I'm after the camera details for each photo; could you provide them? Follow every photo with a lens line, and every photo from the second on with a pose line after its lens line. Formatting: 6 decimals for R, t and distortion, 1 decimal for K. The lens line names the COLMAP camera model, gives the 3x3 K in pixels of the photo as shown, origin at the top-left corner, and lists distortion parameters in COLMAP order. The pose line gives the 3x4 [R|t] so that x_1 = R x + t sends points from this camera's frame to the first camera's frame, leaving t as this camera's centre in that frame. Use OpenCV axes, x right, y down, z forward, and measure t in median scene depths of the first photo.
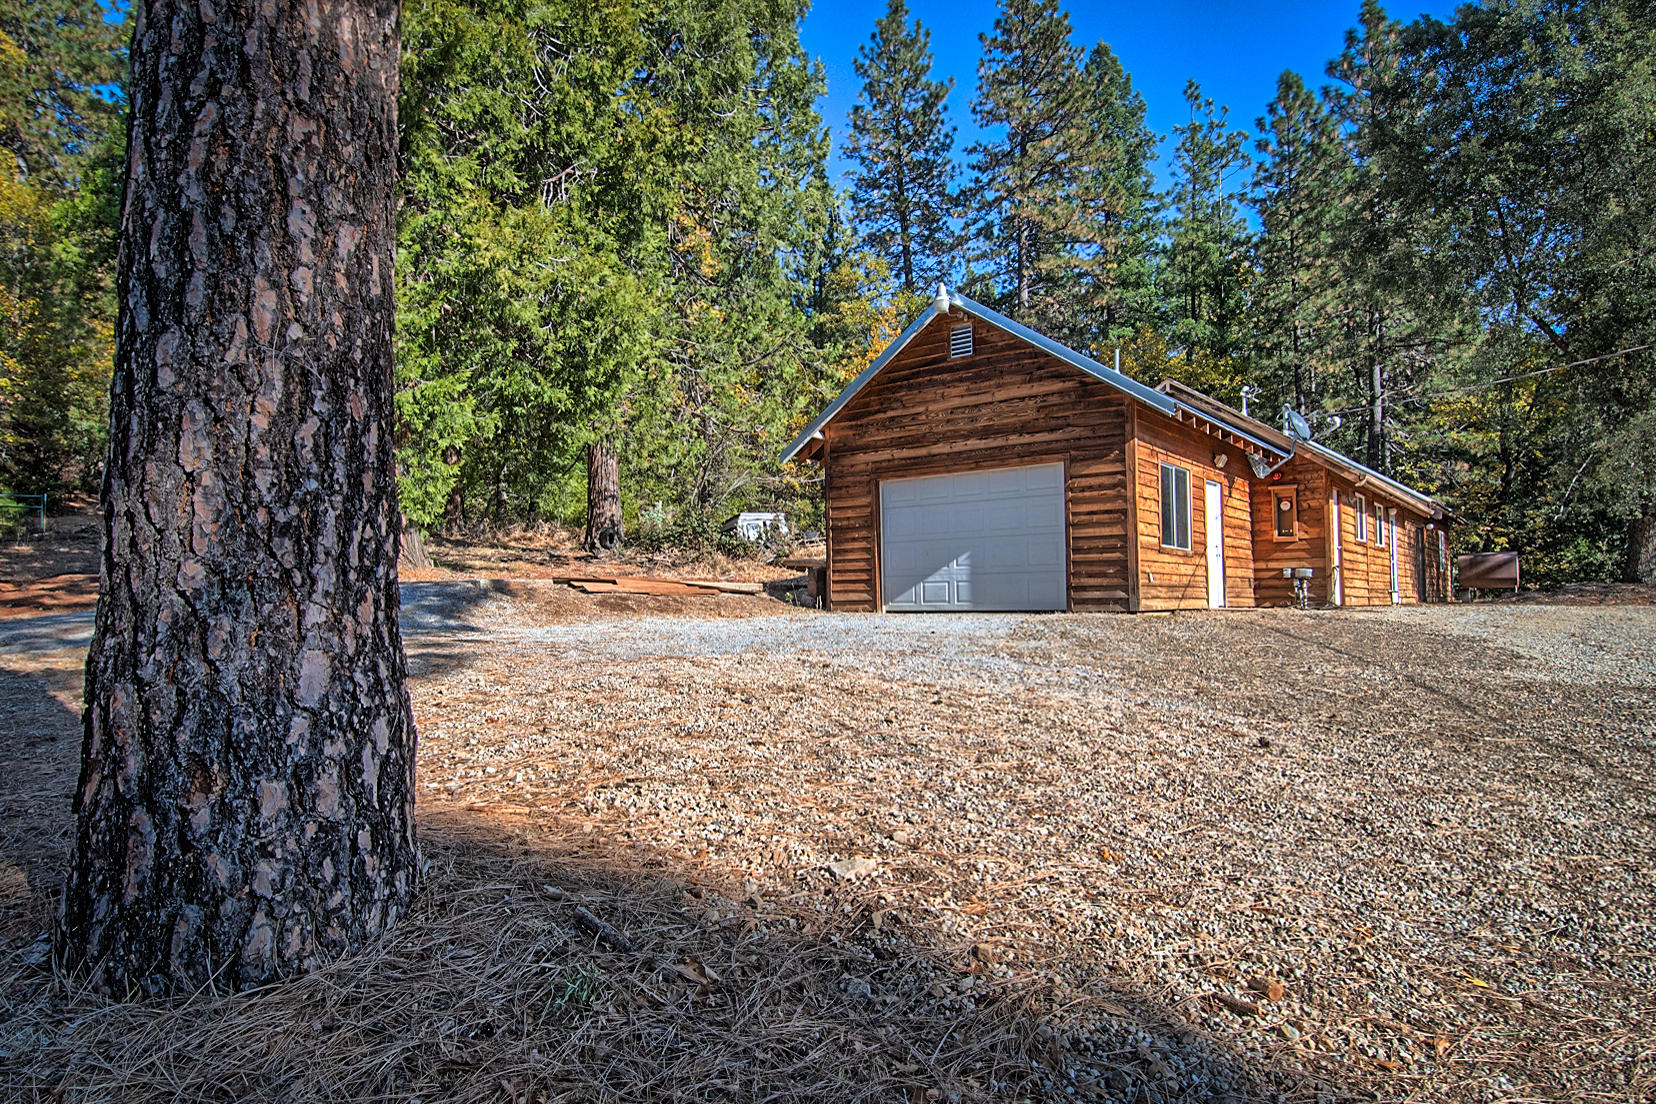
lens RADIAL K [[994.2, 0, 763.4], [0, 994.2, 568.3], [0, 0, 1]] dist [0.048468, -0.055471]
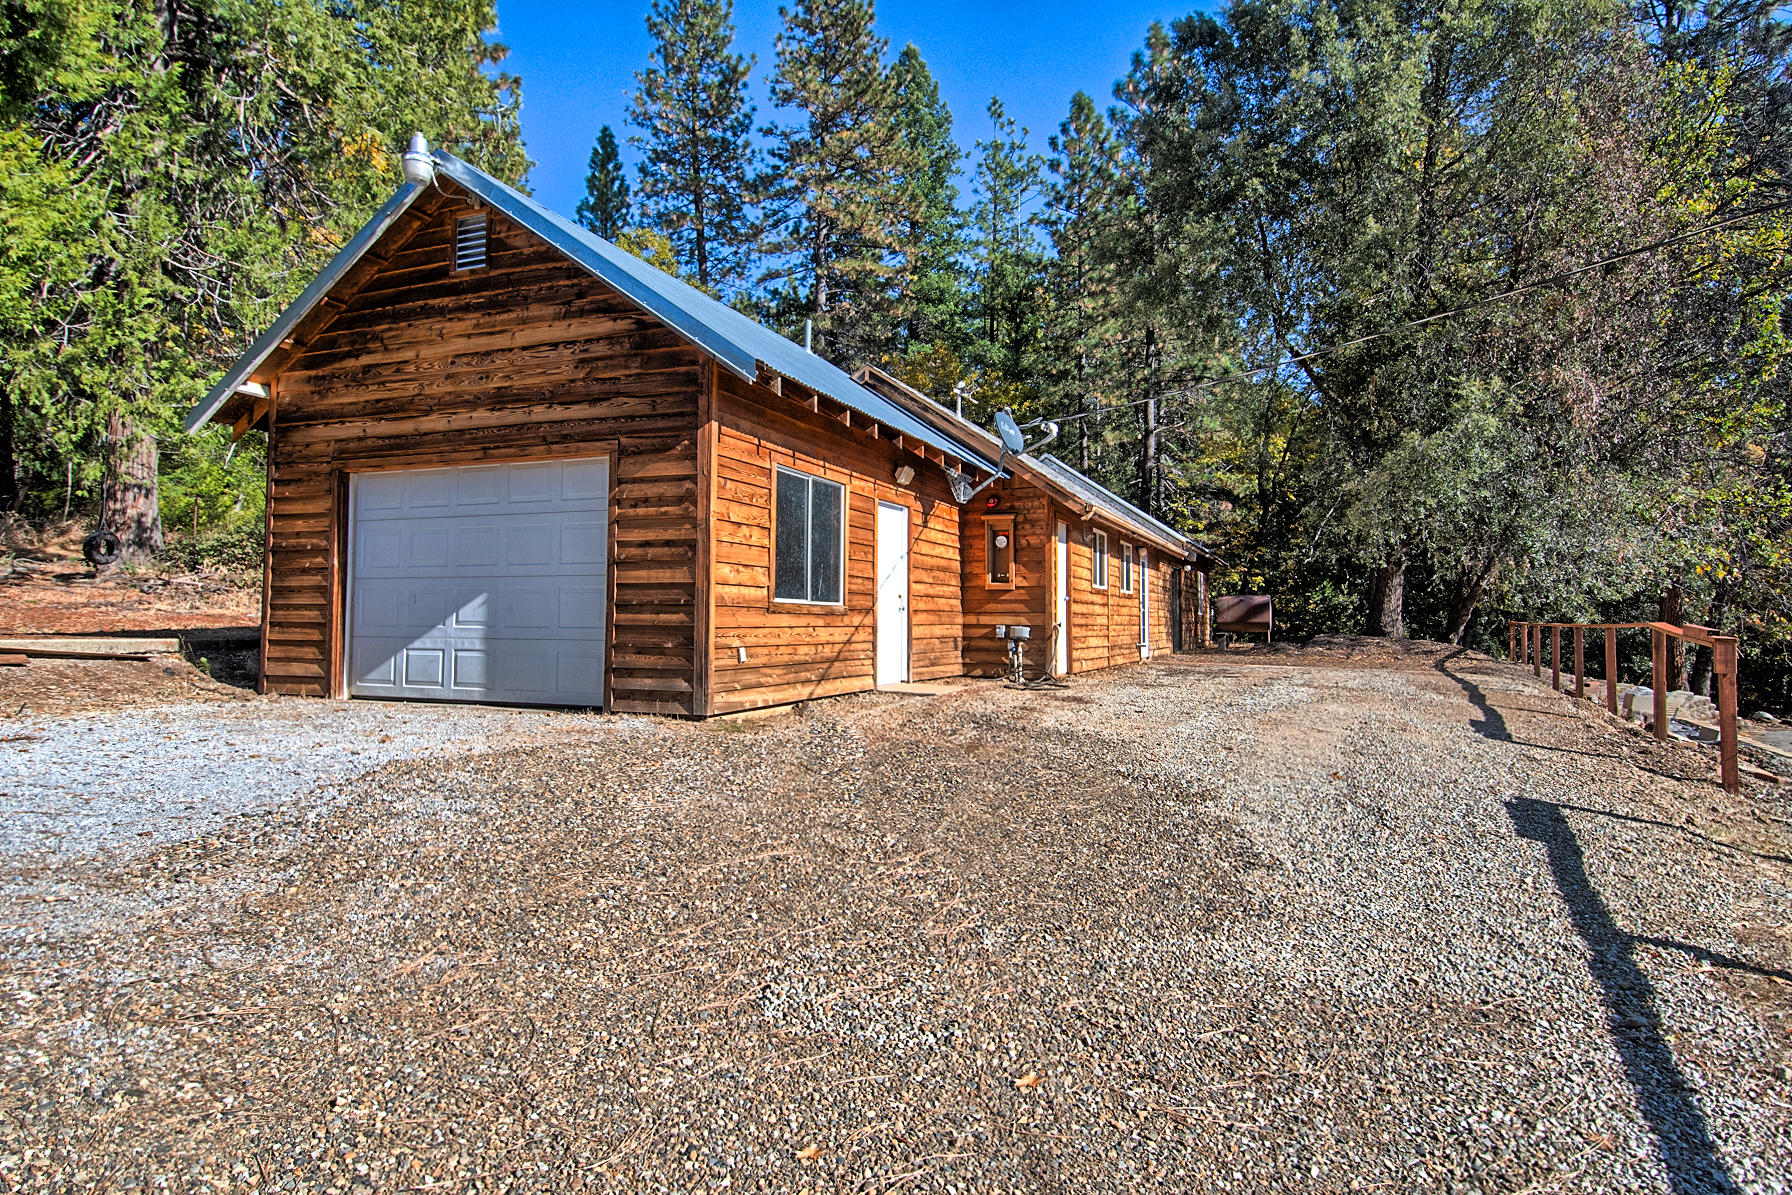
lens RADIAL K [[1011.1, 0, 889.5], [0, 1011.1, 568.0], [0, 0, 1]] dist [0.047417, -0.051472]
pose [[0.959825, 0.031569, 0.278818, 0.154187], [-0.027063, 0.999434, -0.019996, -0.017036], [-0.279291, 0.011647, 0.960136, 0.198984]]
